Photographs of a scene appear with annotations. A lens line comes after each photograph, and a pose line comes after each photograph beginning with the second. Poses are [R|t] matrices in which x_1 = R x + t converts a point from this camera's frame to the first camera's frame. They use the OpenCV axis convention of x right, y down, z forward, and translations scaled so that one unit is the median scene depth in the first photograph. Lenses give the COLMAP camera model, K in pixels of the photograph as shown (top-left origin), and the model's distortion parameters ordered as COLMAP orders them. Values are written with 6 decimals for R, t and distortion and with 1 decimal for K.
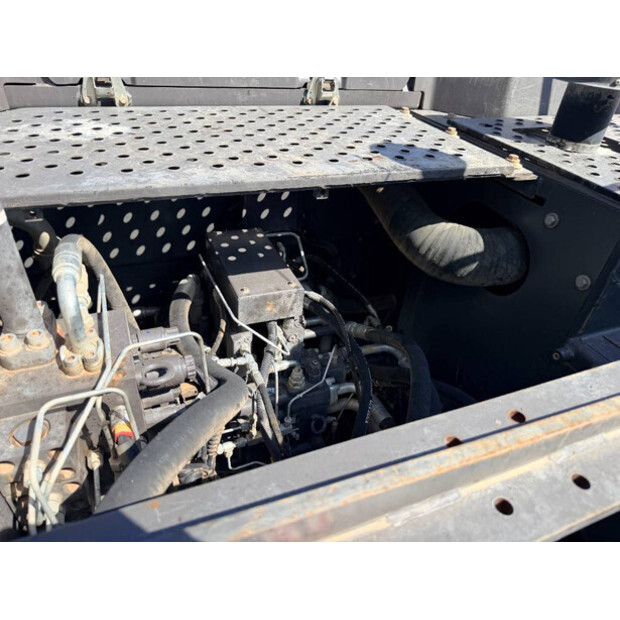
lens RADIAL K [[441.8, 0, 309.8], [0, 441.8, 309.0], [0, 0, 1]] dist [0.036298, -0.049460]
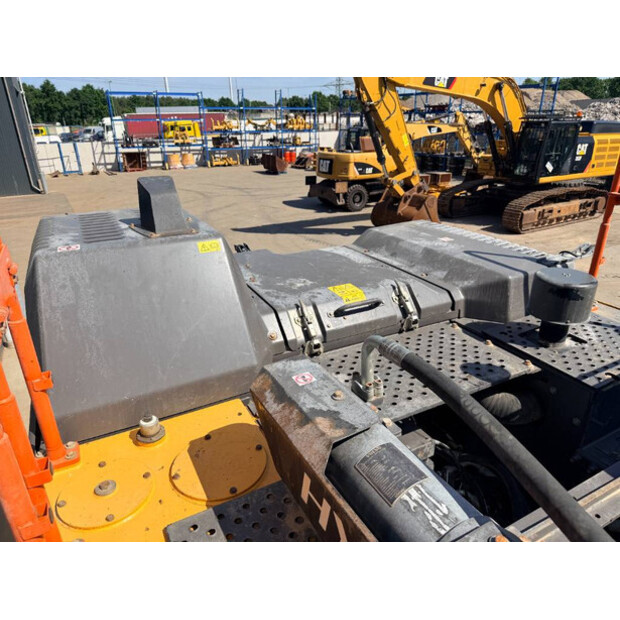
lens RADIAL K [[441.8, 0, 311.5], [0, 441.8, 309.8], [0, 0, 1]] dist [0.036298, -0.049460]
pose [[0.991126, -0.120463, 0.056197, -0.584006], [0.129563, 0.969966, -0.205863, -0.272074], [-0.029711, 0.211317, 0.976966, -0.966840]]
